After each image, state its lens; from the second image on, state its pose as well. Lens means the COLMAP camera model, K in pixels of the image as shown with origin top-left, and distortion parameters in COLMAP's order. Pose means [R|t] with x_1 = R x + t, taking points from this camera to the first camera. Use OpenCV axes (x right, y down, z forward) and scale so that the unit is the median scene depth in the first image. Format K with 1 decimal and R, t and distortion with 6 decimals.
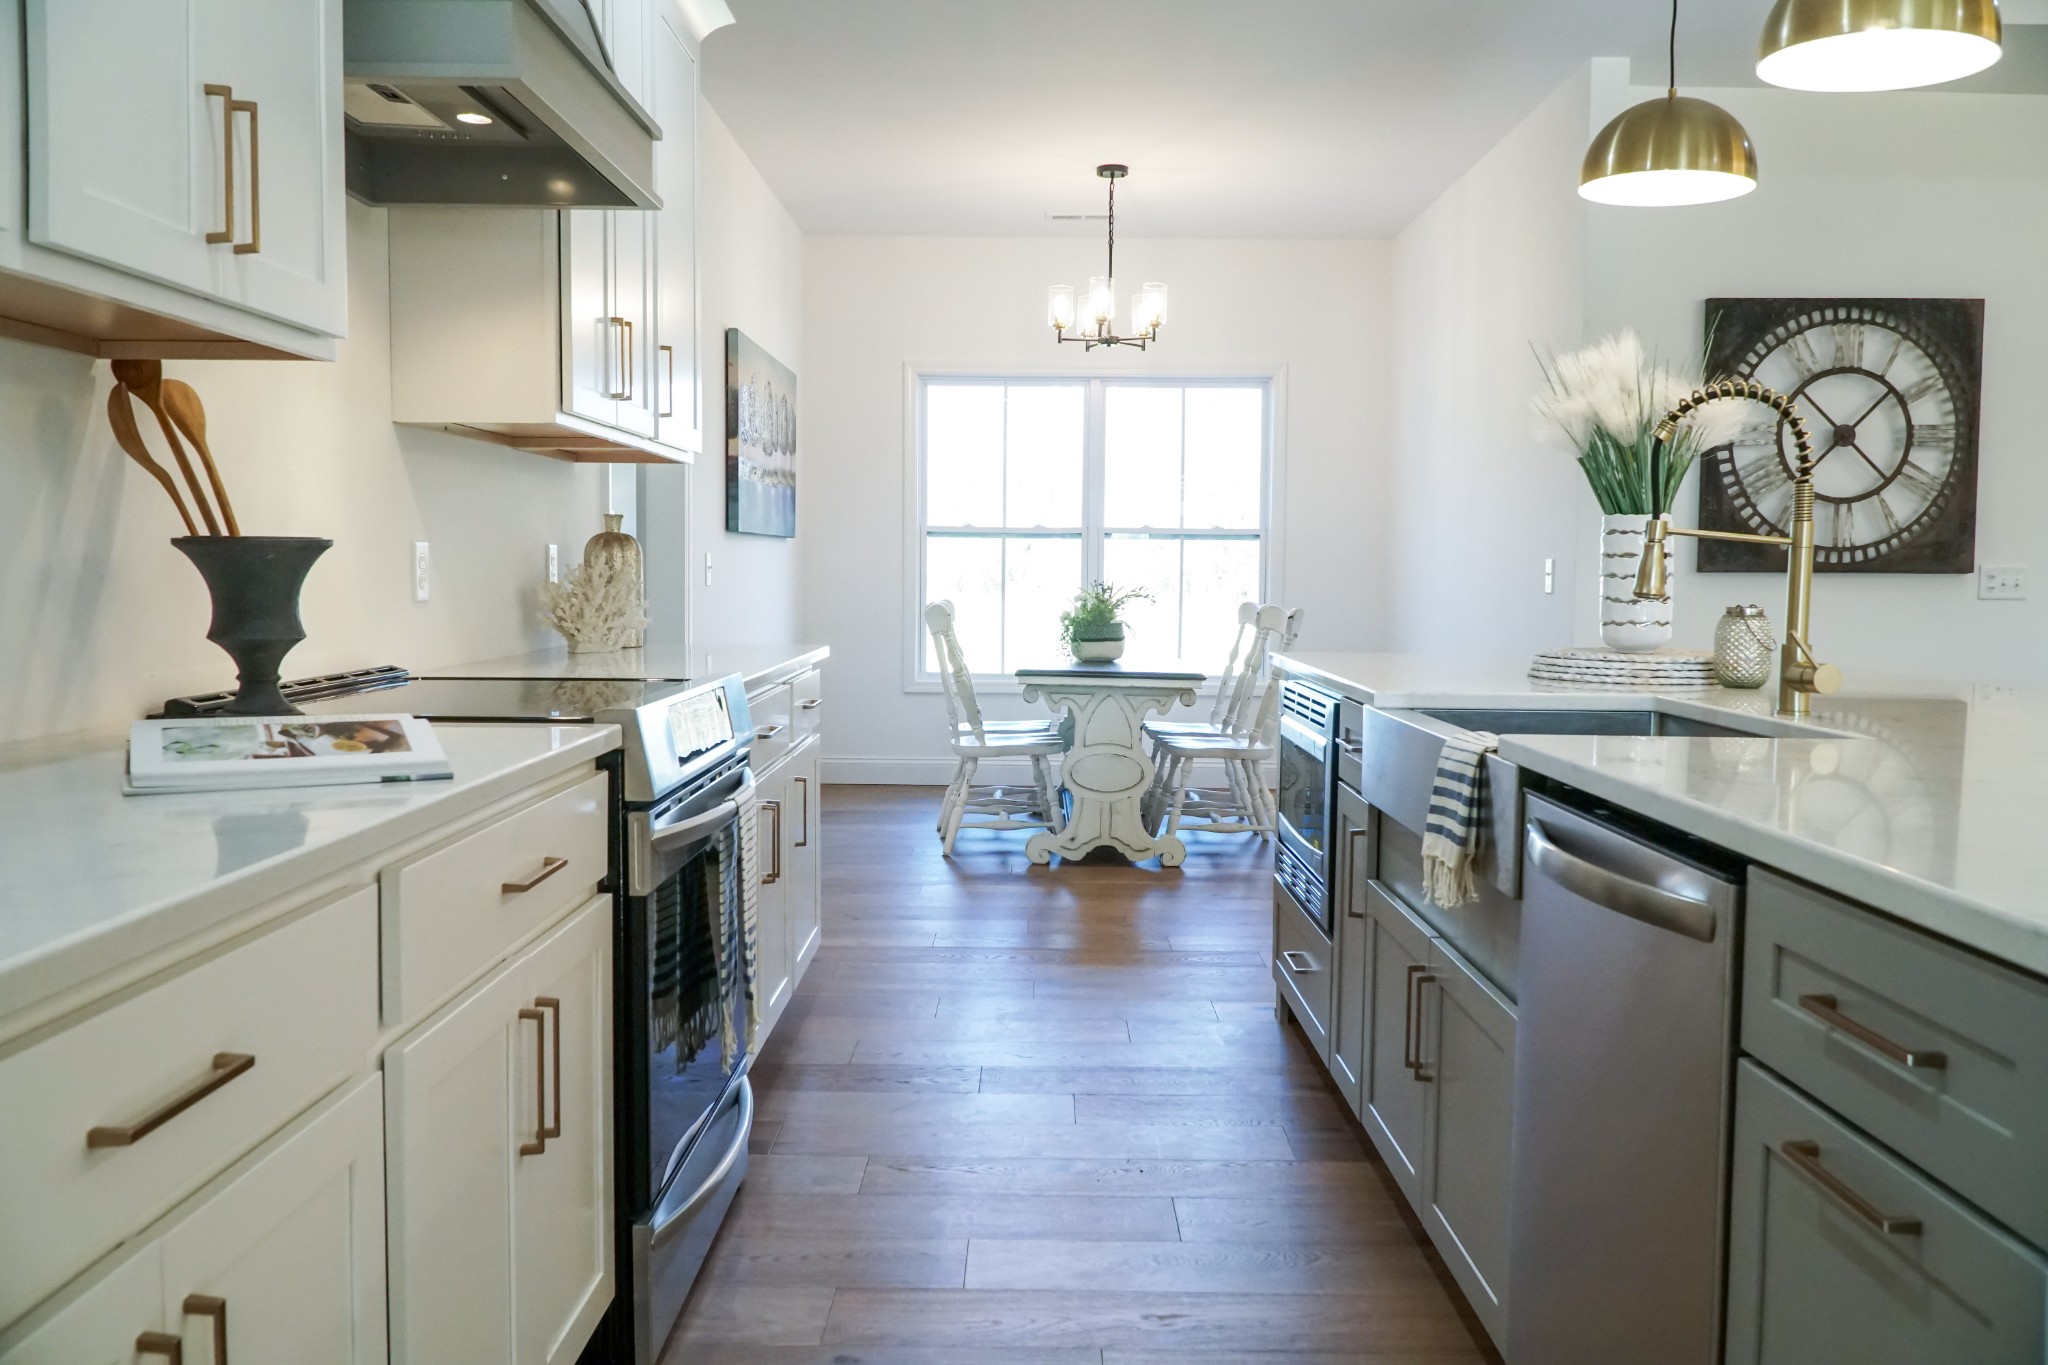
lens RADIAL K [[1653.7, 0, 1024.0], [0, 1653.7, 682.5], [0, 0, 1]] dist [0.004677, -0.028320]
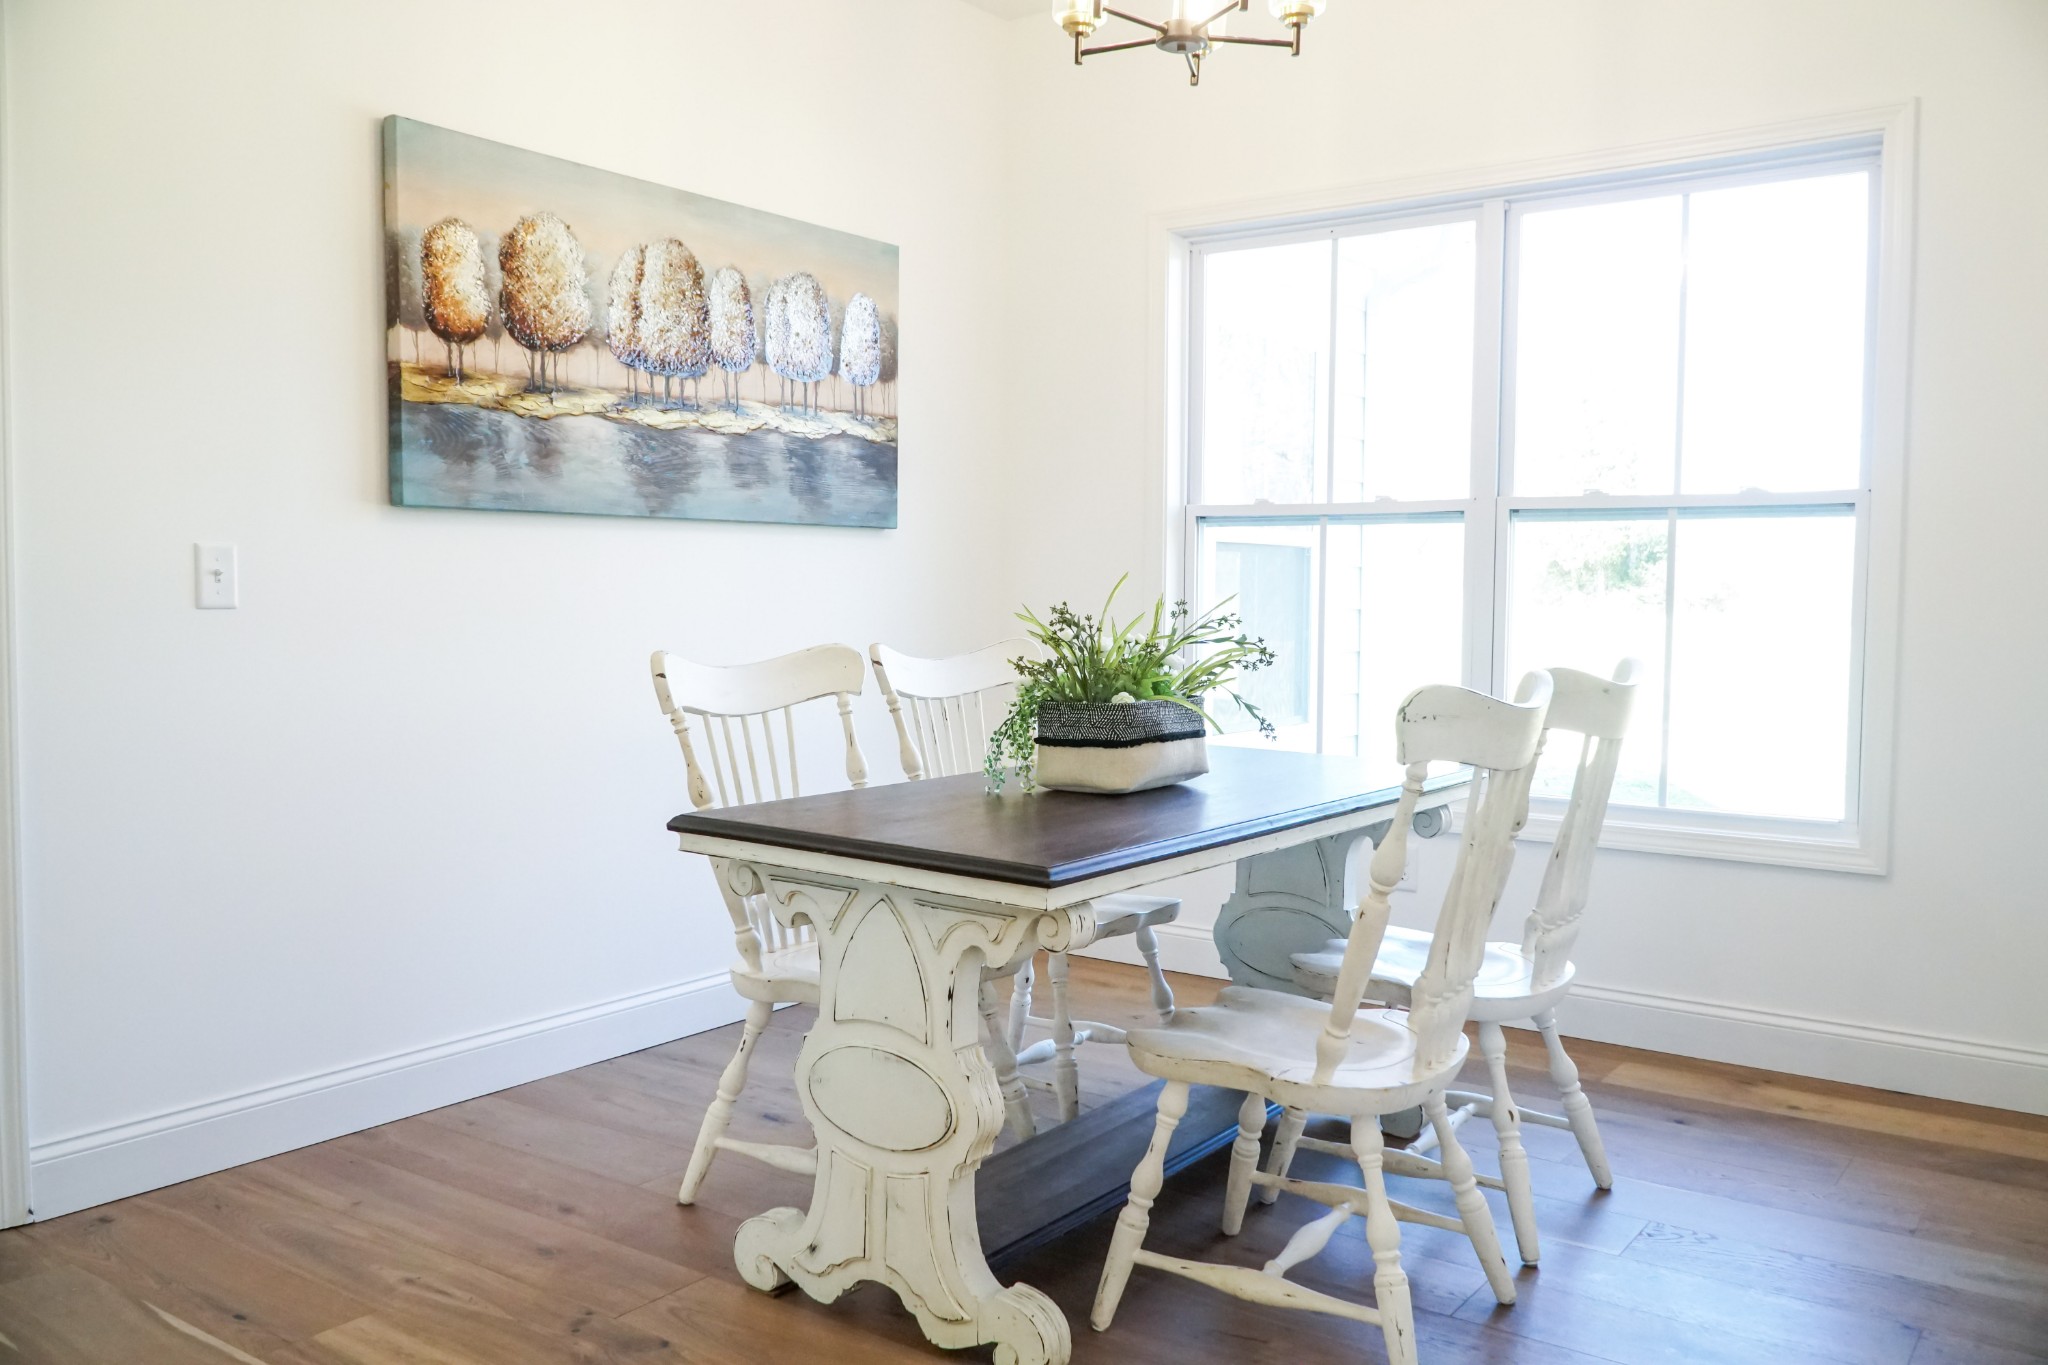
lens RADIAL K [[1653.7, 0, 1024.0], [0, 1653.7, 682.5], [0, 0, 1]] dist [0.004677, -0.028320]
pose [[0.815070, 0.030586, -0.578554, 0.452462], [-0.040701, 0.999161, -0.004519, -0.063313], [0.577931, 0.027231, 0.815631, 1.068237]]
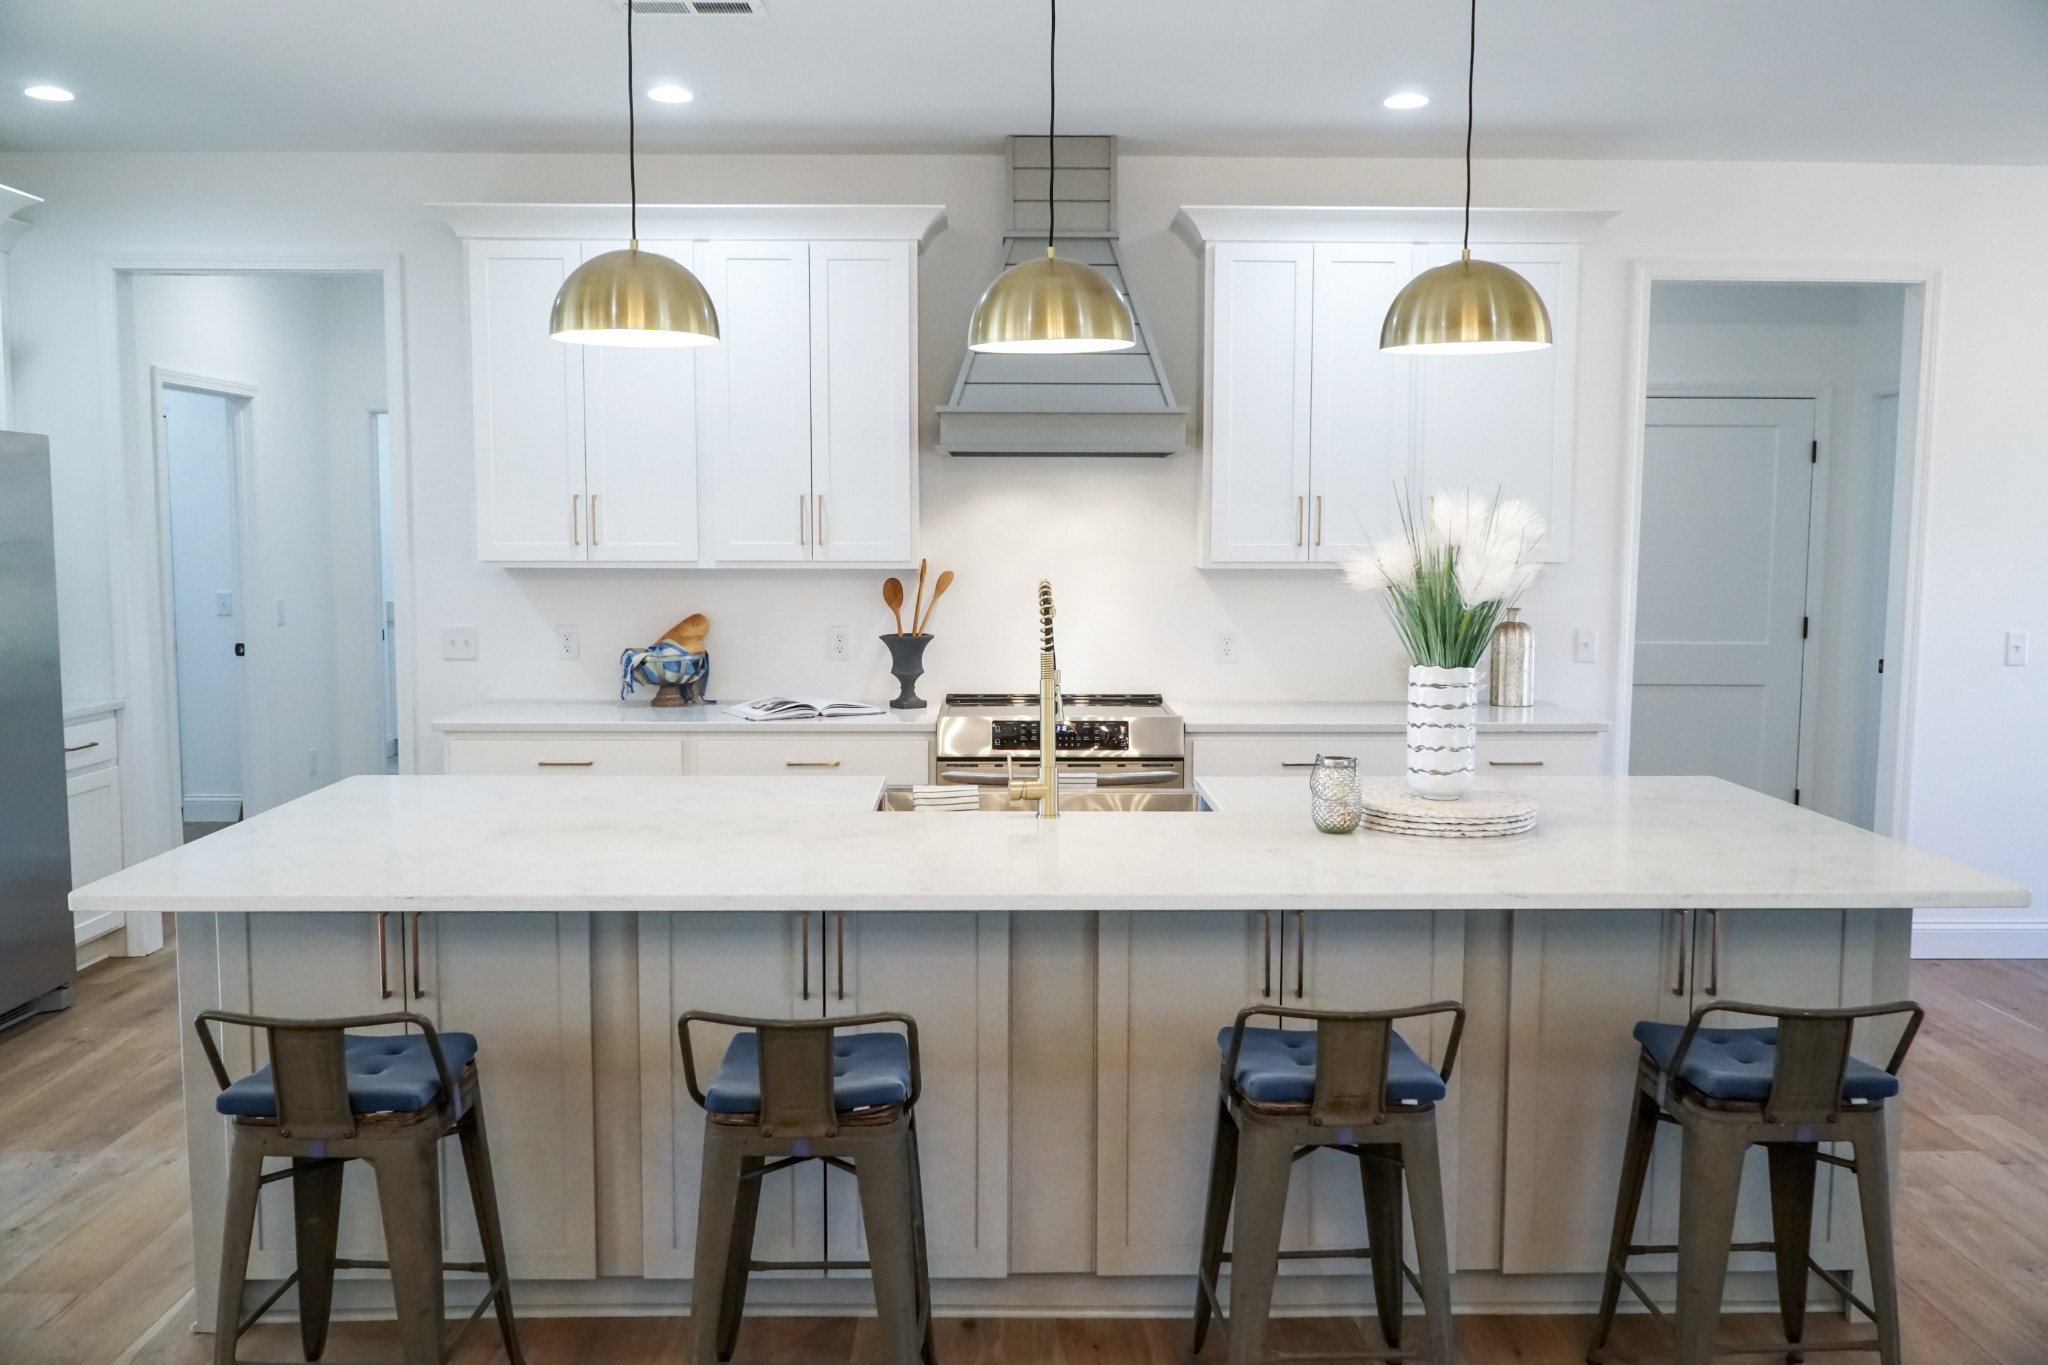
lens RADIAL K [[1681.7, 0, 1024.0], [0, 1681.7, 682.5], [0, 0, 1]] dist [0.007796, 0.010109]
pose [[0.027344, 0.084415, -0.996055, 1.150617], [-0.073769, 0.993881, 0.082206, -0.127280], [0.996900, 0.071230, 0.033404, 0.564983]]
